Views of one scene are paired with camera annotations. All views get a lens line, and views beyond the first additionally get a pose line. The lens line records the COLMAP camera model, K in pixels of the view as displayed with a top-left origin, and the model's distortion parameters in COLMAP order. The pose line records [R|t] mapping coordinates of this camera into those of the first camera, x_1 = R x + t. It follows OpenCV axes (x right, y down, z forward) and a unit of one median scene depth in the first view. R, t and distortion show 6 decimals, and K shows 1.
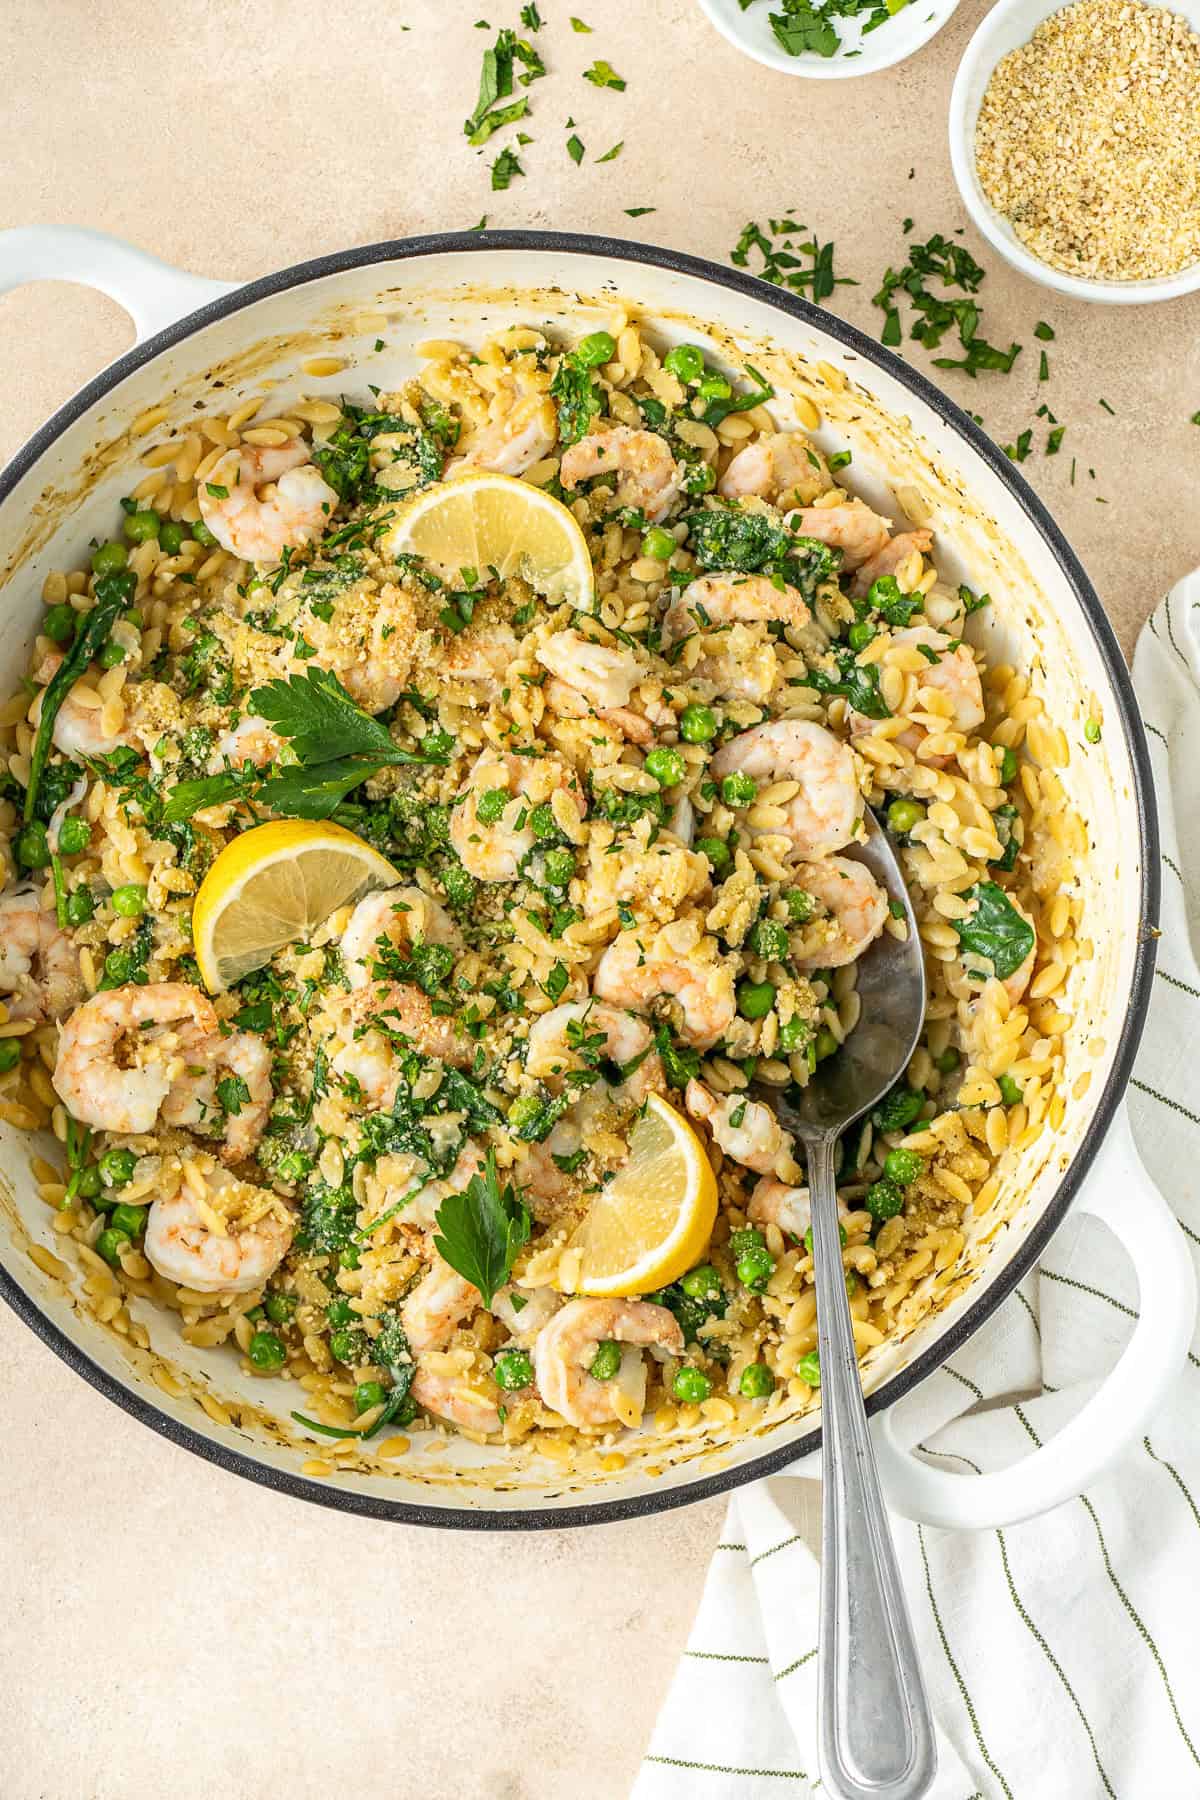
lens RADIAL K [[4023.2, 0, 590.9], [0, 4023.2, 902.3], [0, 0, 1]] dist [0.234571, 0.000000]
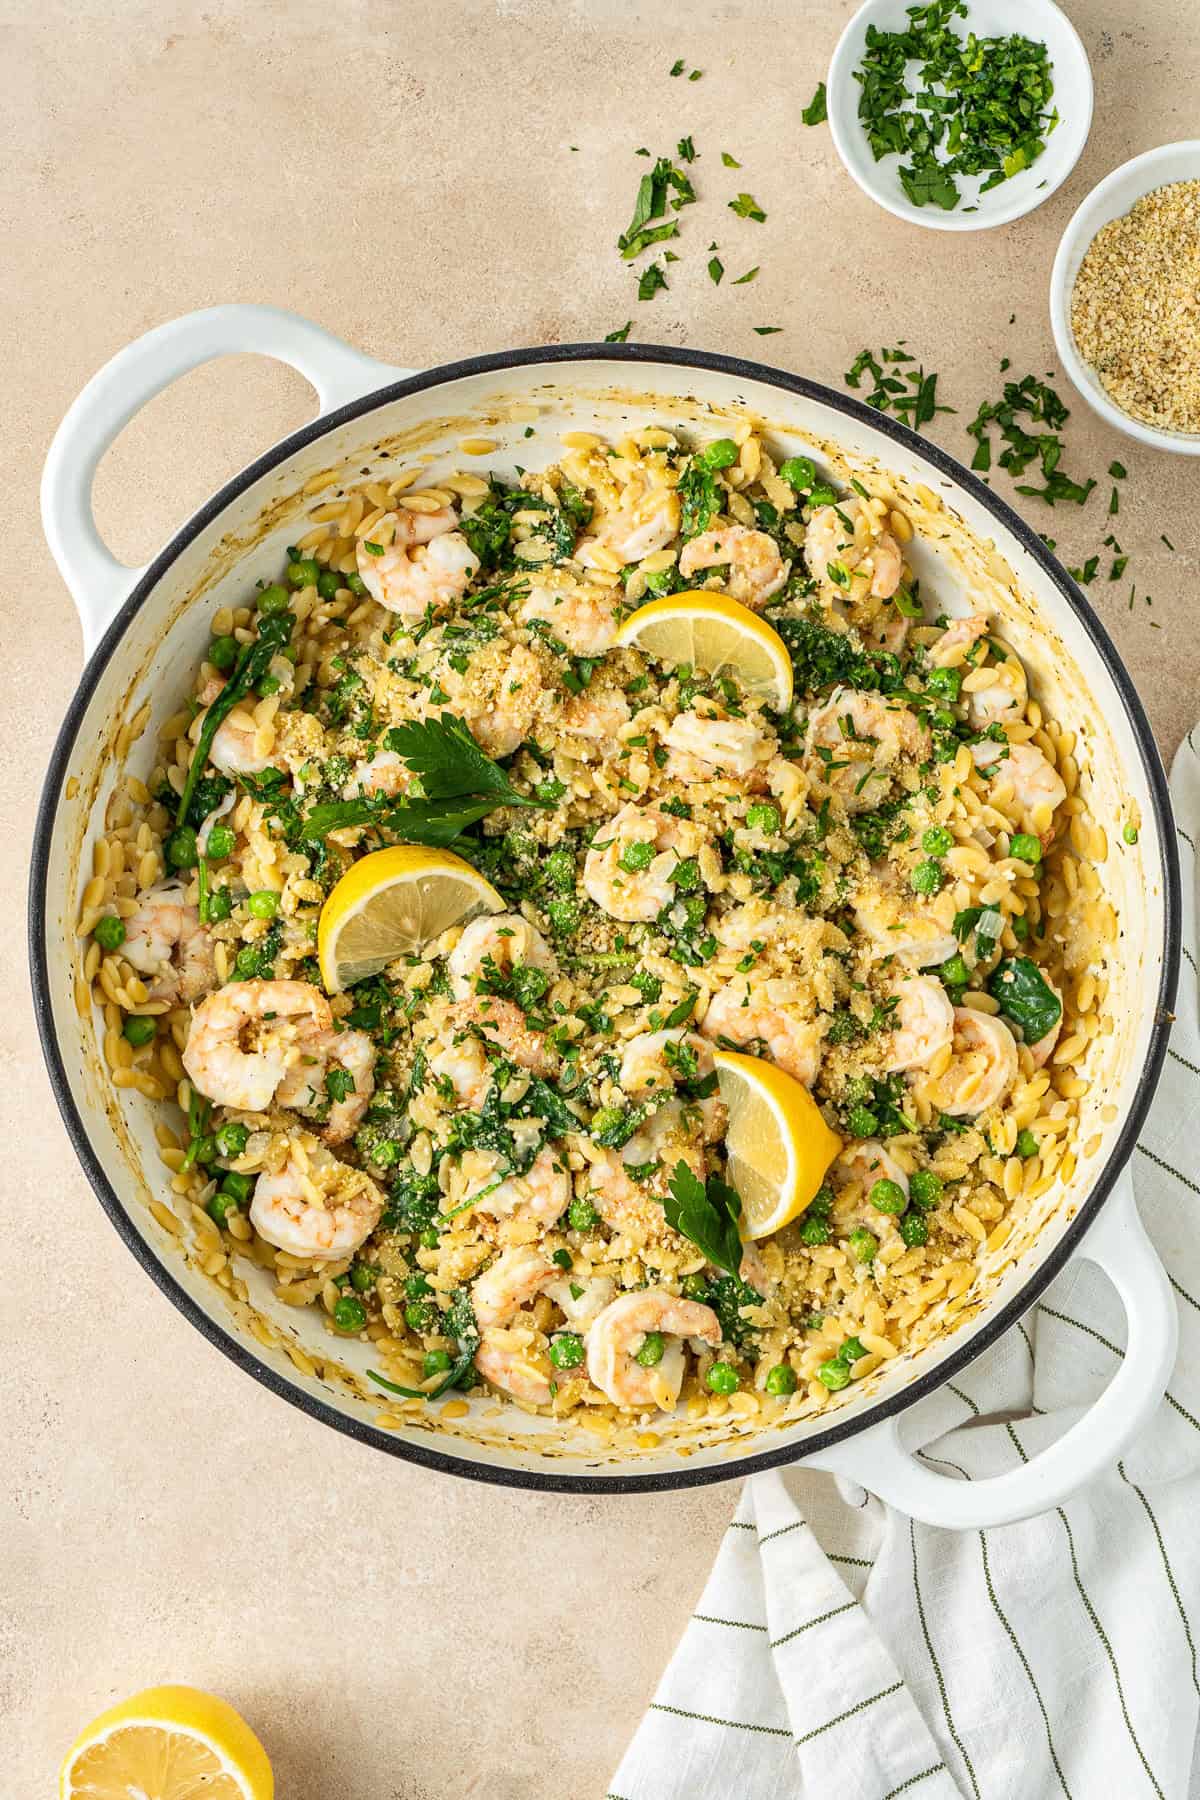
lens RADIAL K [[4023.2, 0, 604.8], [0, 4023.2, 902.8], [0, 0, 1]] dist [0.234571, 0.000000]
pose [[0.995836, 0.090973, 0.005937, -0.026248], [-0.090981, 0.995852, 0.001179, -0.010760], [-0.005805, -0.001714, 0.999982, -0.123426]]
